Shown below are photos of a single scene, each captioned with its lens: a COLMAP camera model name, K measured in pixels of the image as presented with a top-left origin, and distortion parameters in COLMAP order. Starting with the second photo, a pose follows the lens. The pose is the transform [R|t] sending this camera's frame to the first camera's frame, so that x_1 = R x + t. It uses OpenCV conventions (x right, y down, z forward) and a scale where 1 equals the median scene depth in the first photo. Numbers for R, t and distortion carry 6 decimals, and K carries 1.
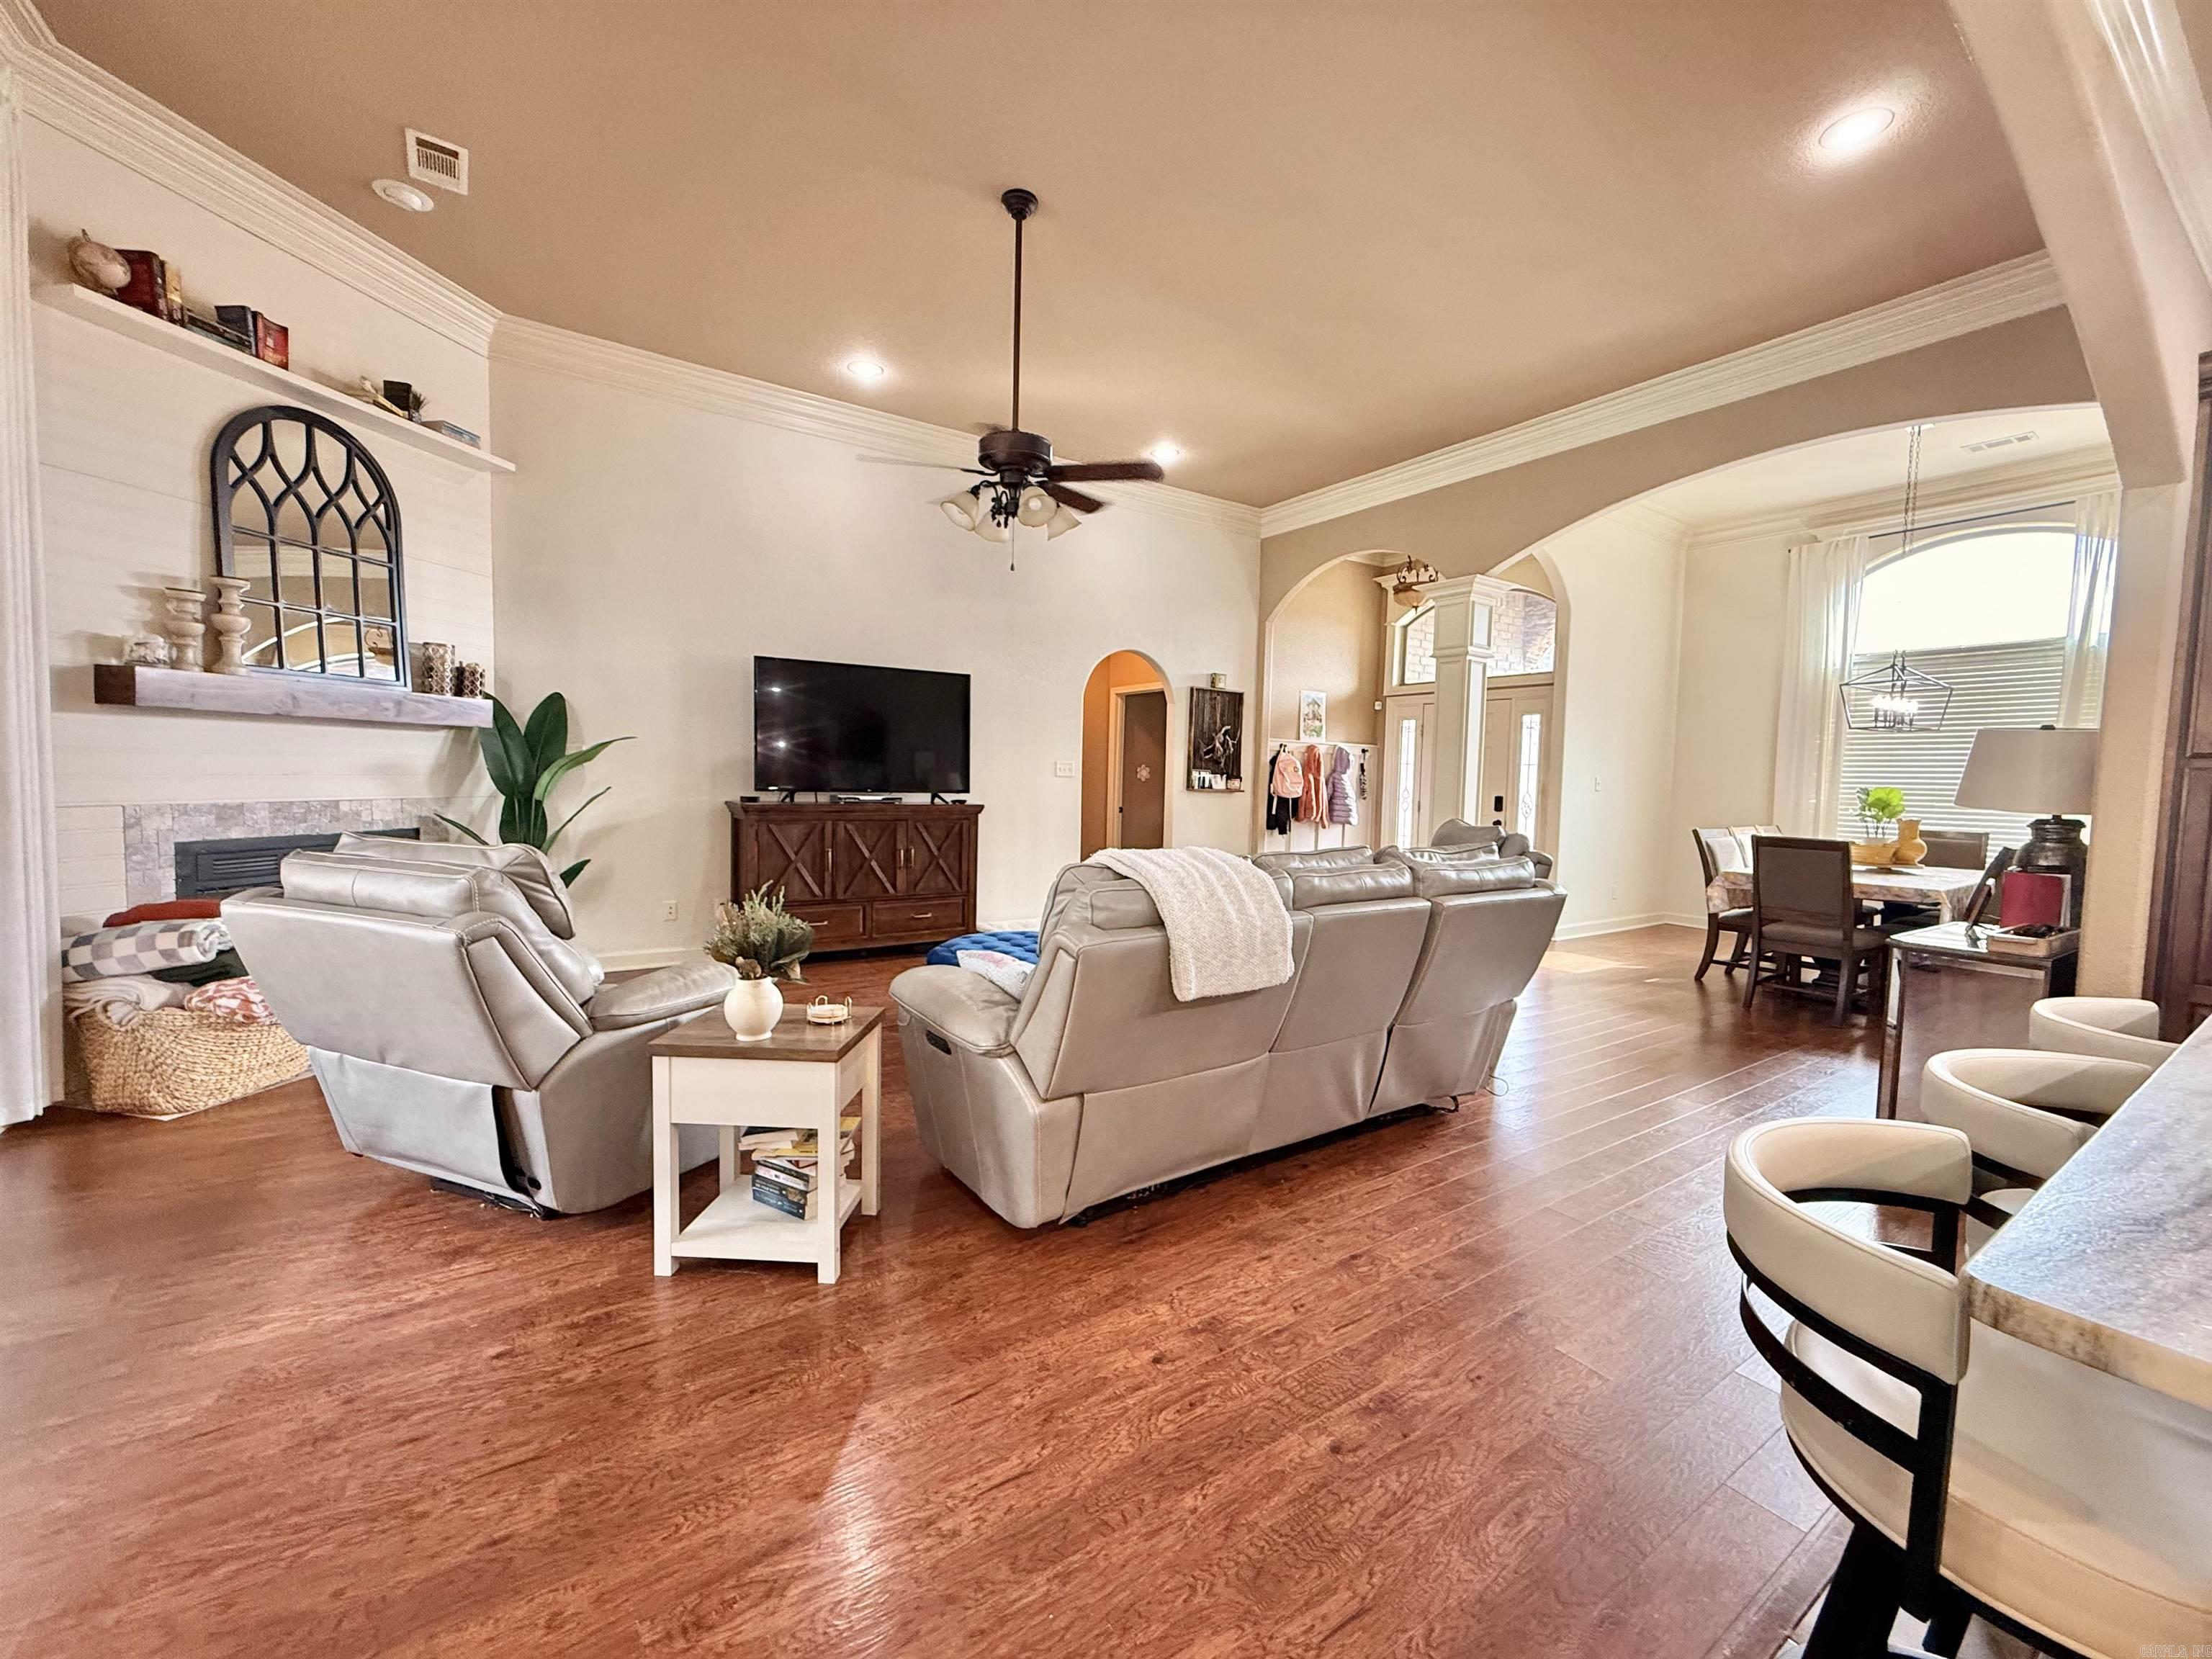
lens RADIAL K [[882.8, 0, 1102.8], [0, 882.8, 828.3], [0, 0, 1]] dist [-0.000563, 0.000158]
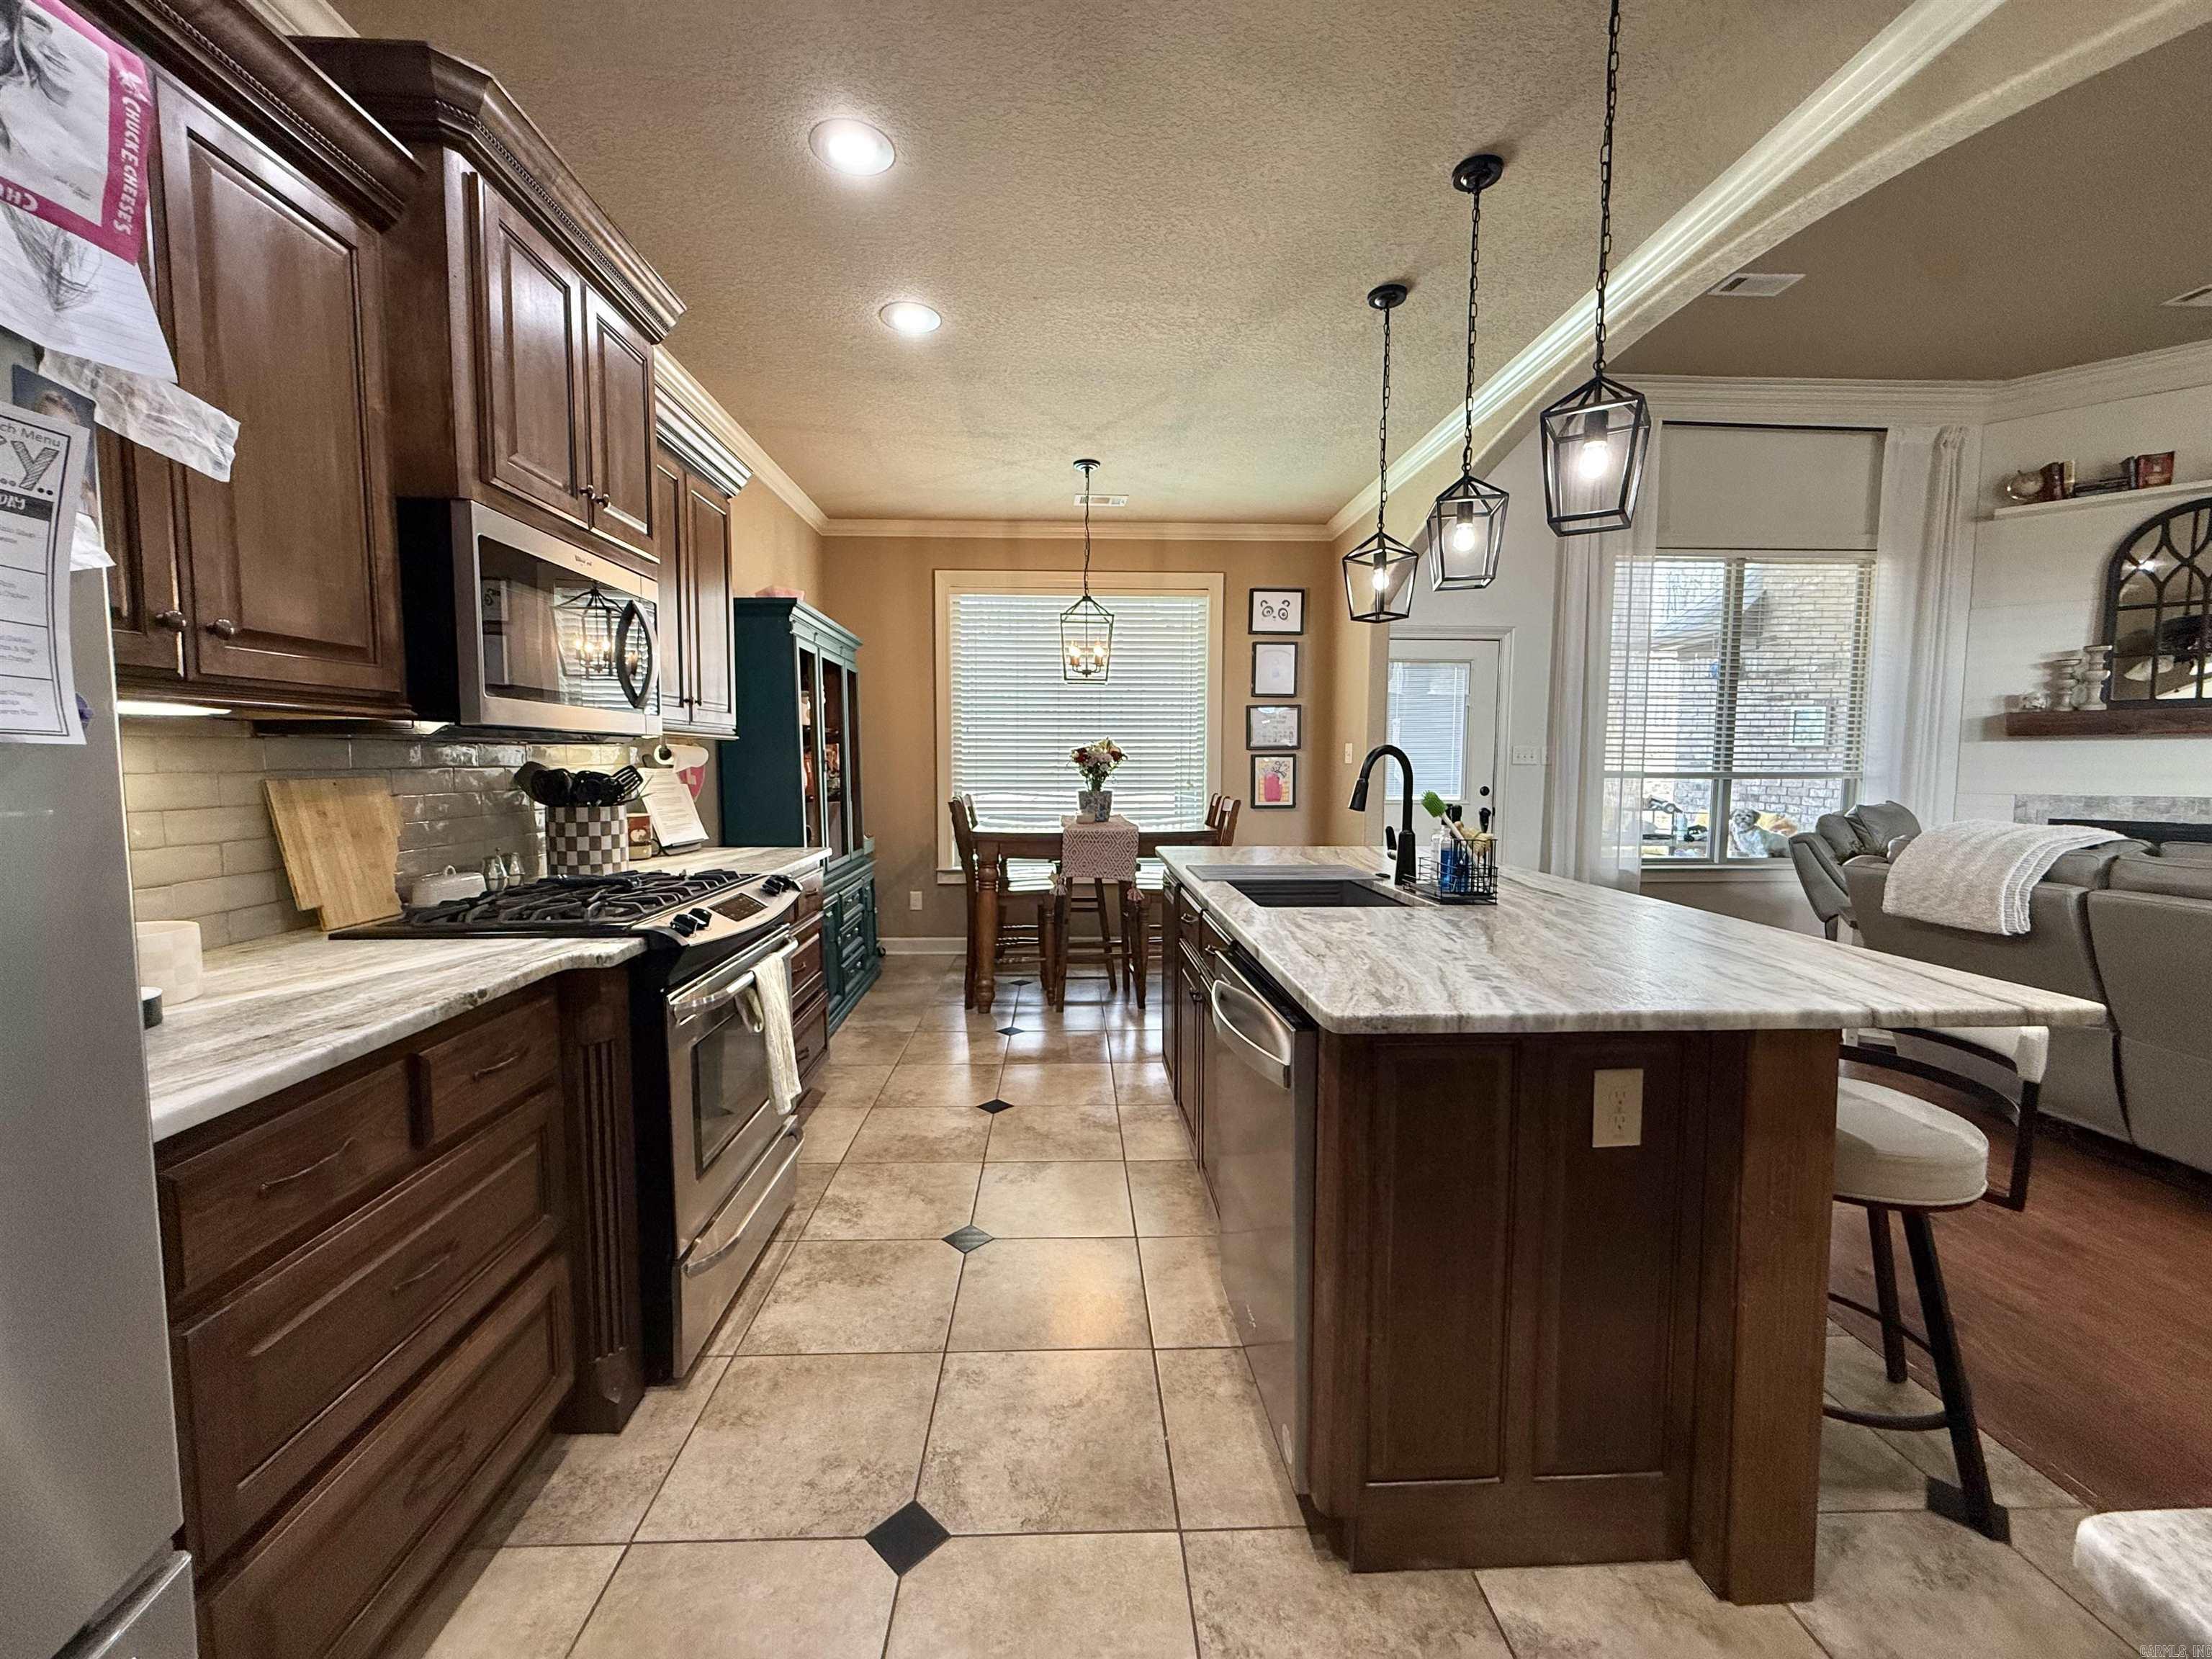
lens RADIAL K [[882.8, 0, 1098.8], [0, 882.8, 827.7], [0, 0, 1]] dist [-0.000563, 0.000158]
pose [[-0.524071, 0.040316, -0.850720, 0.701524], [-0.065571, 0.994004, 0.087500, 0.003171], [0.849146, 0.101639, -0.518286, 0.214004]]
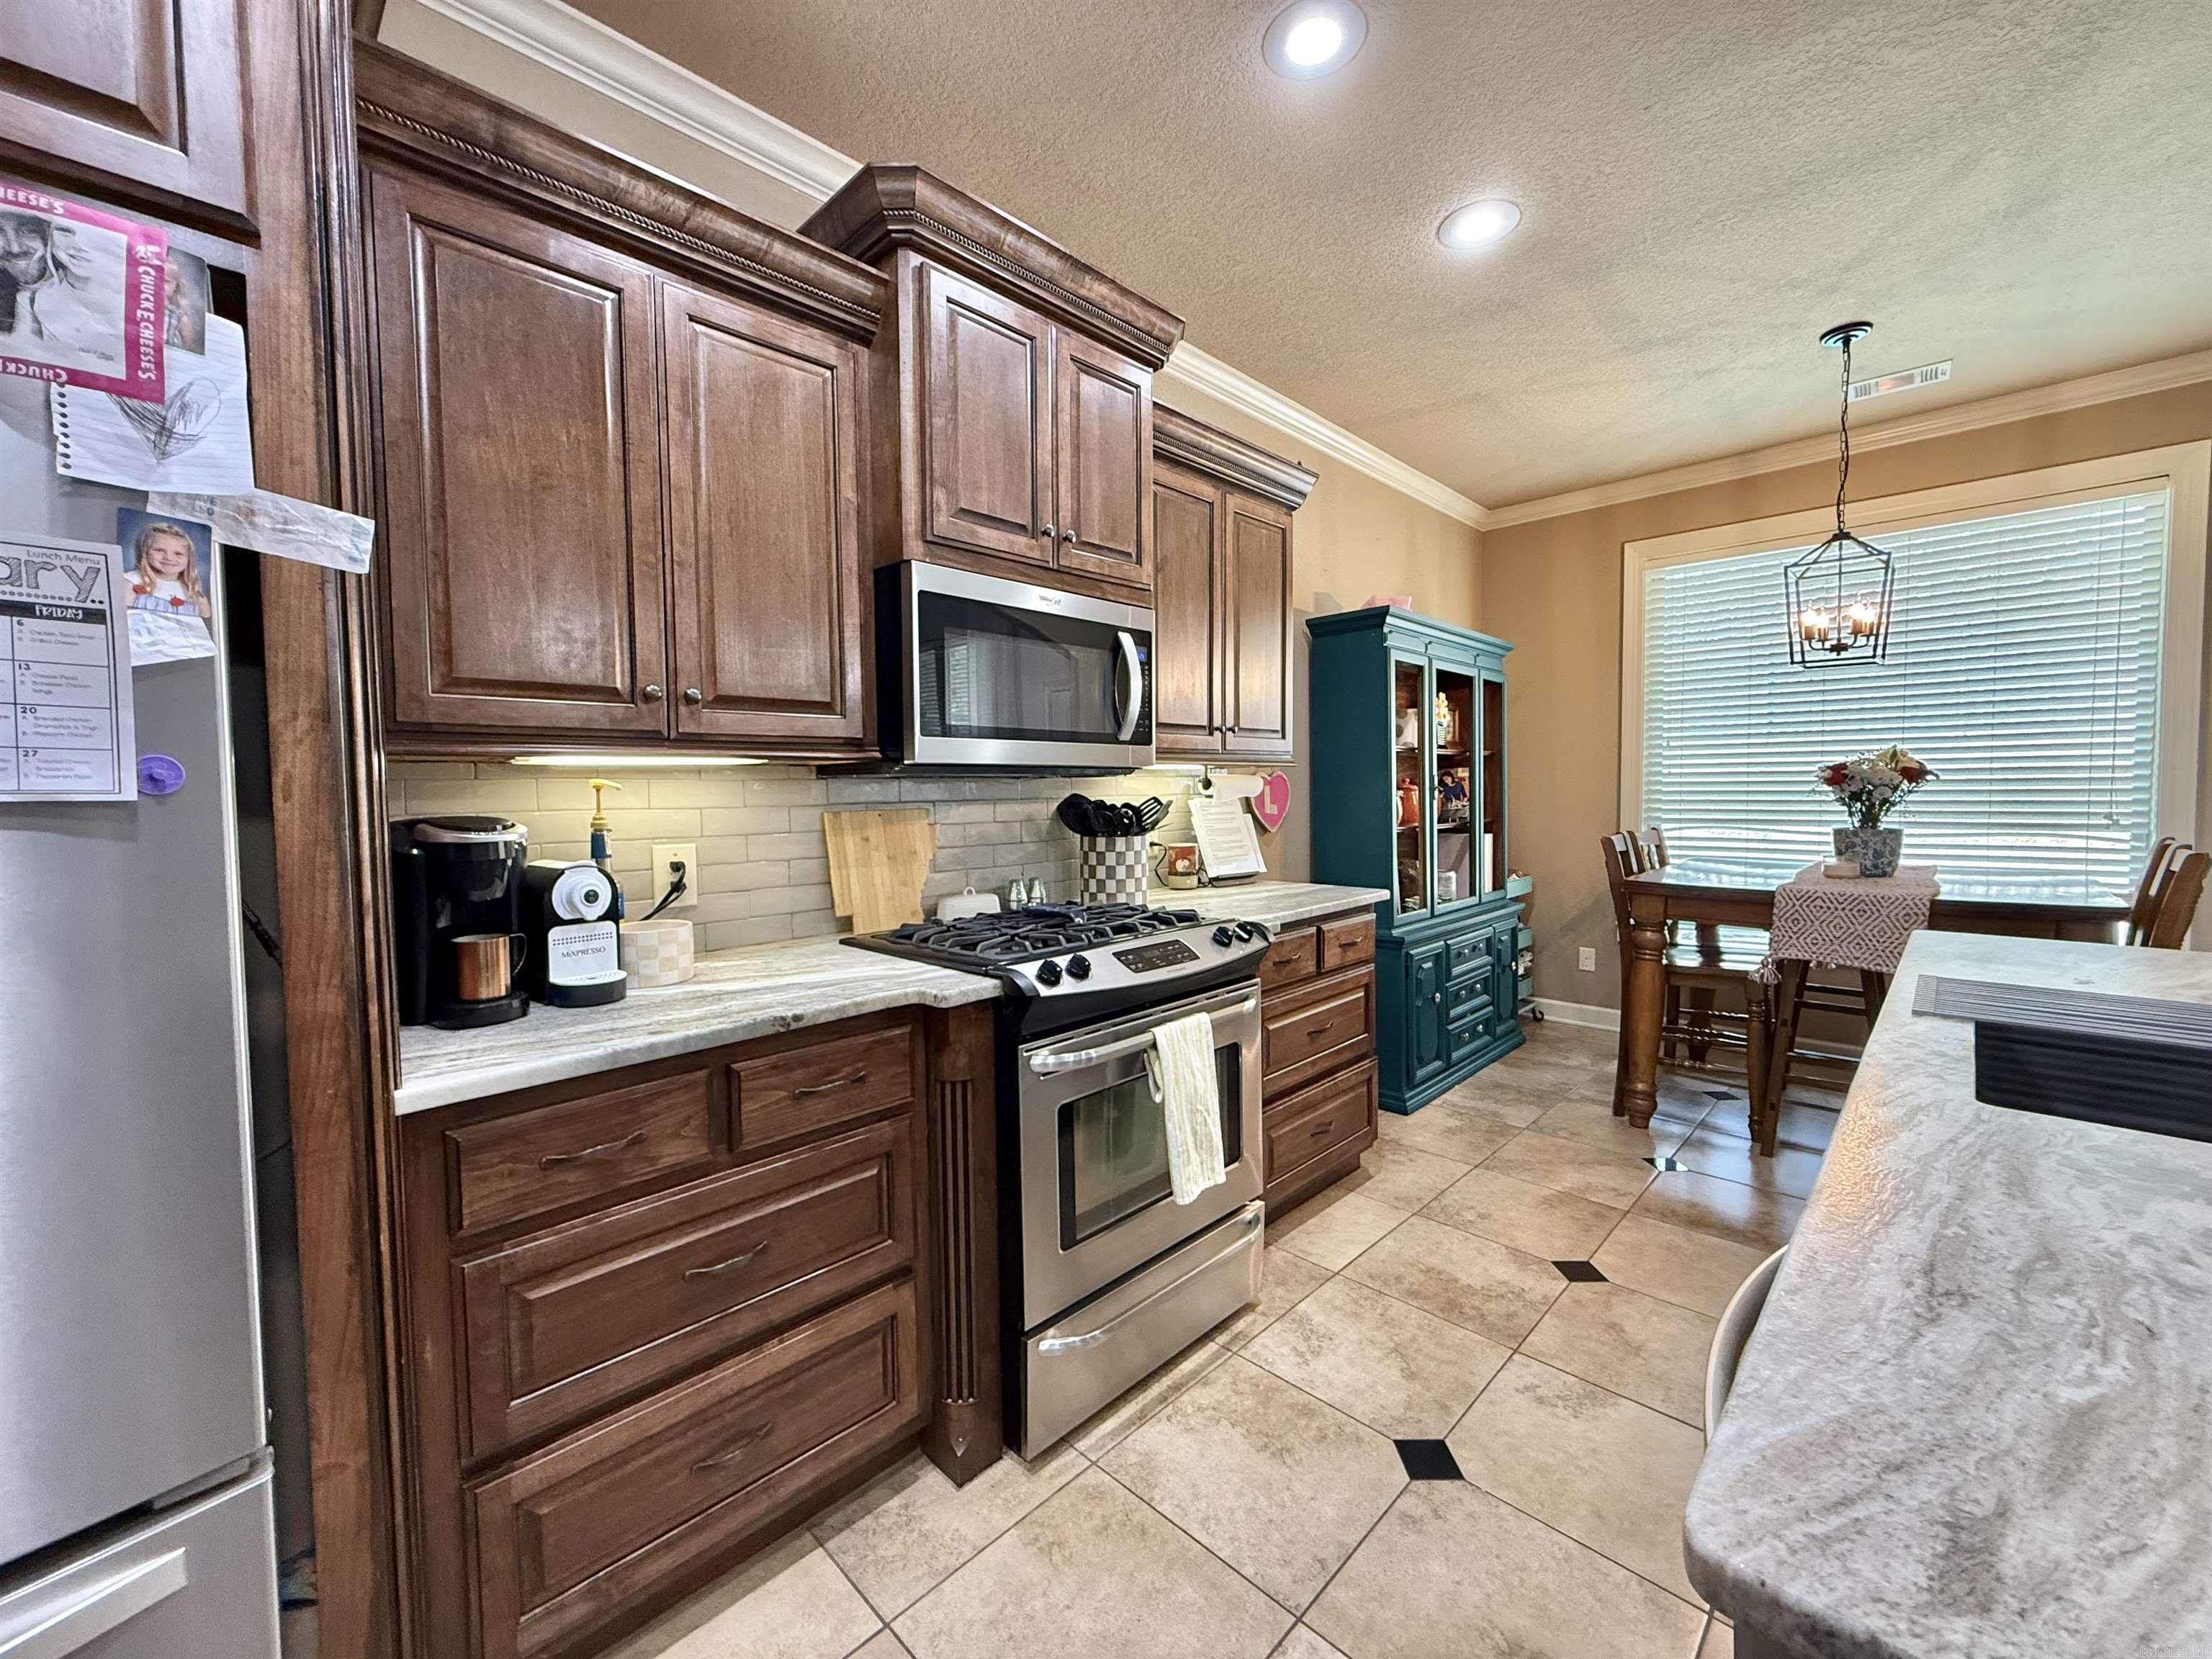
lens RADIAL K [[882.8, 0, 1097.2], [0, 882.8, 827.4], [0, 0, 1]] dist [-0.000563, 0.000158]
pose [[-0.980155, -0.003250, -0.198207, 0.567722], [-0.023368, 0.994788, 0.099247, -0.001590], [0.196851, 0.101909, -0.975123, 0.212025]]
